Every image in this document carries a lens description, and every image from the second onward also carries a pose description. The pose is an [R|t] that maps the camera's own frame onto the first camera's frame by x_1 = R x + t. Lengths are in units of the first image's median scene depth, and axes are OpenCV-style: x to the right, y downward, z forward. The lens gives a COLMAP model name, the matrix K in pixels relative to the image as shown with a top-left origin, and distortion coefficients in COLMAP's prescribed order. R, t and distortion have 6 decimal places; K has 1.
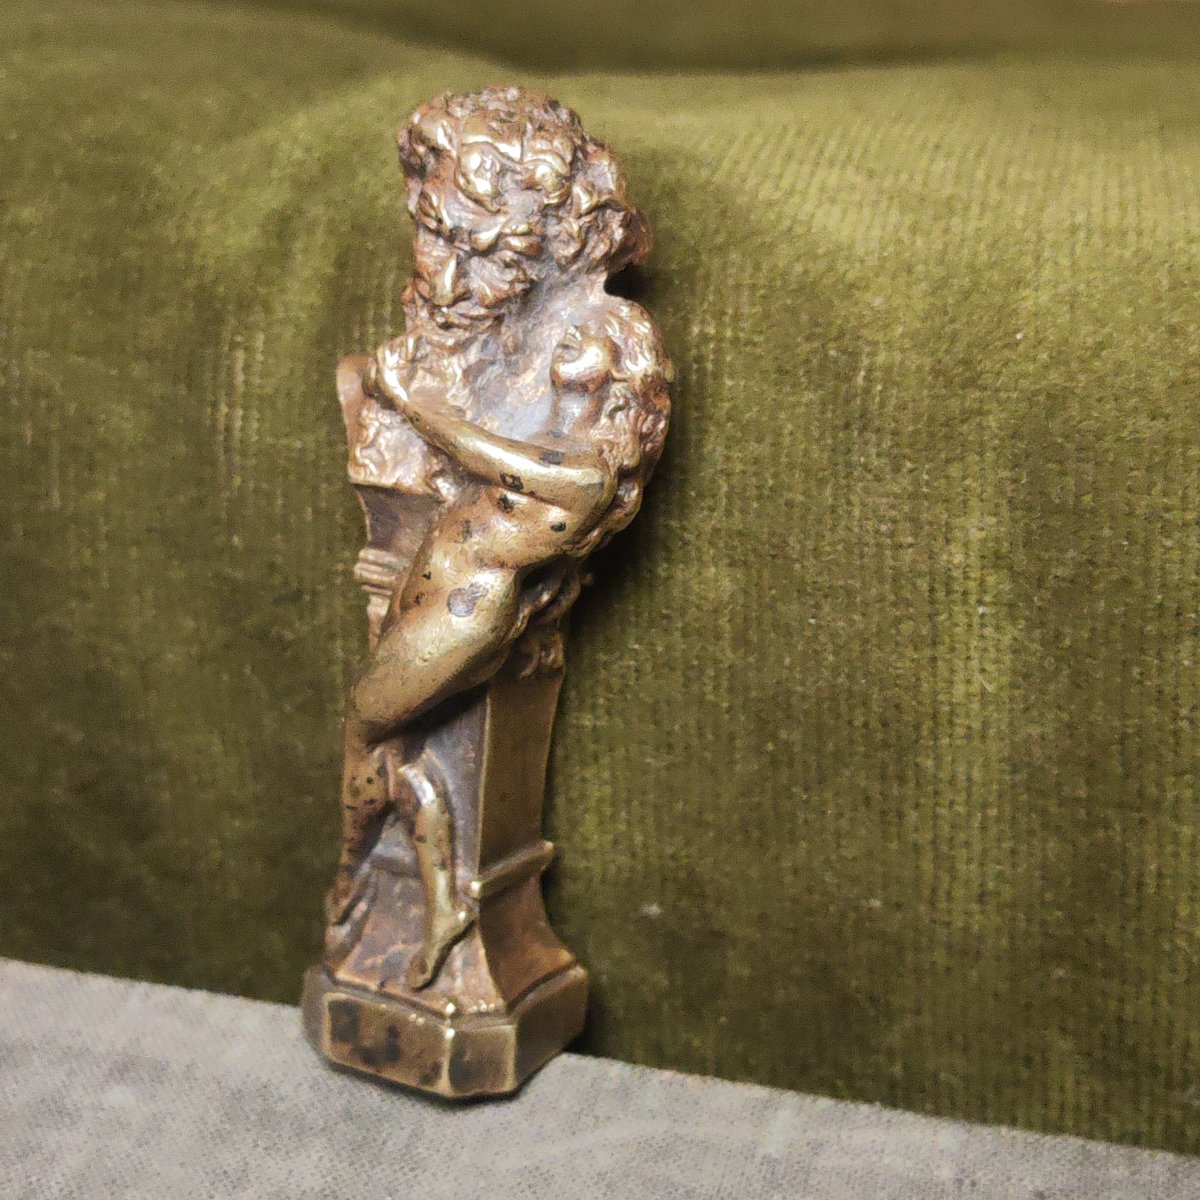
lens RADIAL K [[2200.7, 0, 600.0], [0, 2200.7, 600.0], [0, 0, 1]] dist [0.002958, -0.391306]
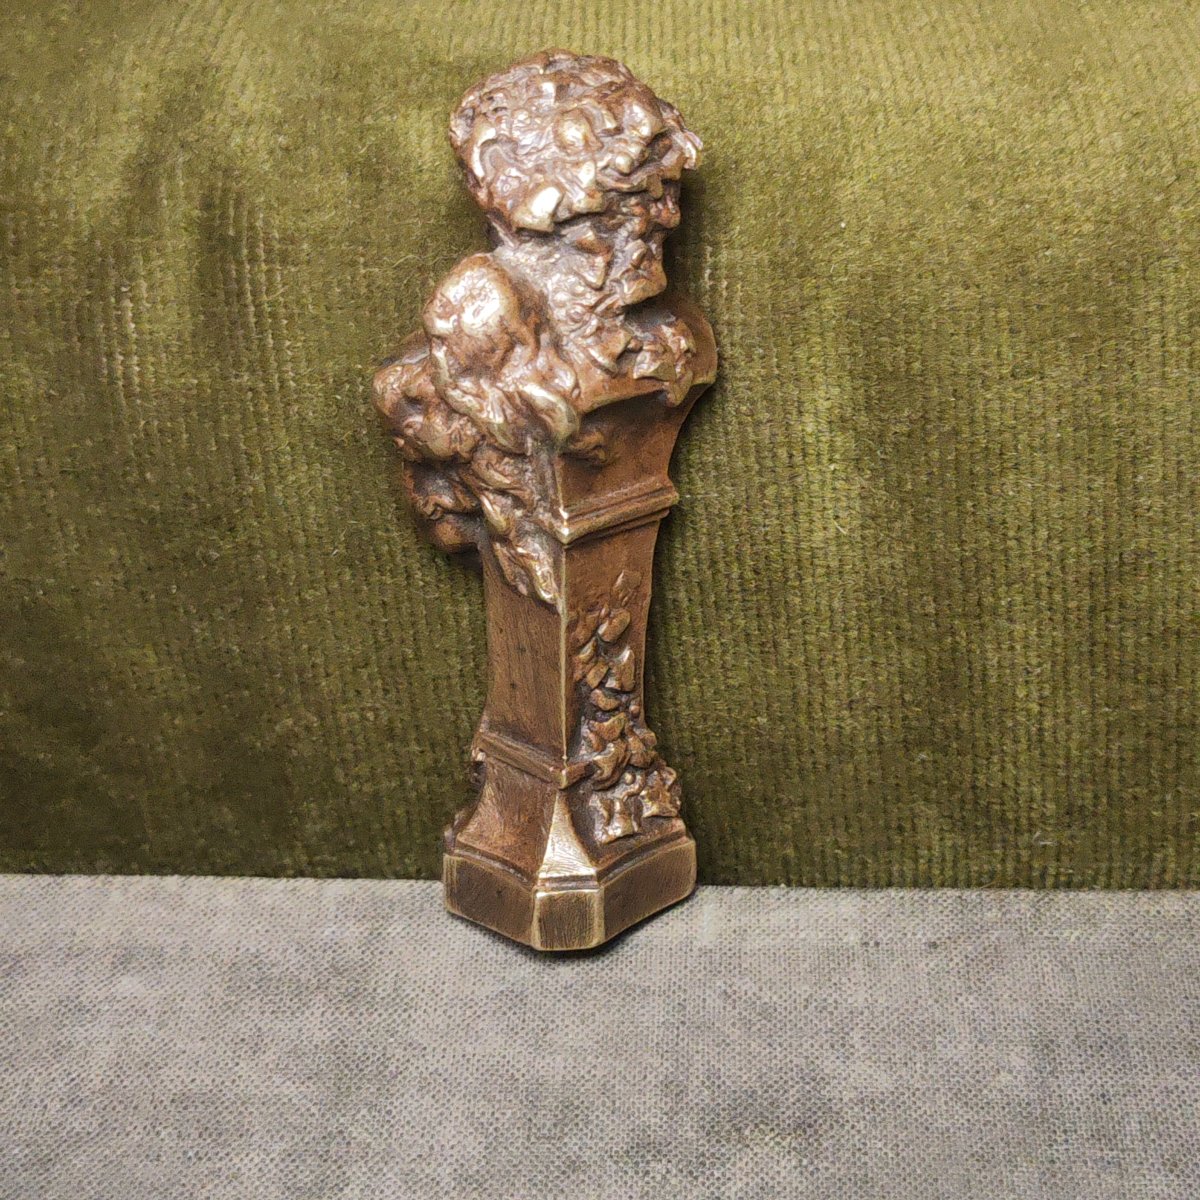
lens RADIAL K [[2200.7, 0, 600.0], [0, 2200.7, 600.0], [0, 0, 1]] dist [0.002958, -0.391306]
pose [[0.981444, -0.138982, 0.132108, -0.106877], [0.115710, 0.978638, 0.169939, -0.136285], [-0.152905, -0.151500, 0.976559, -0.113036]]
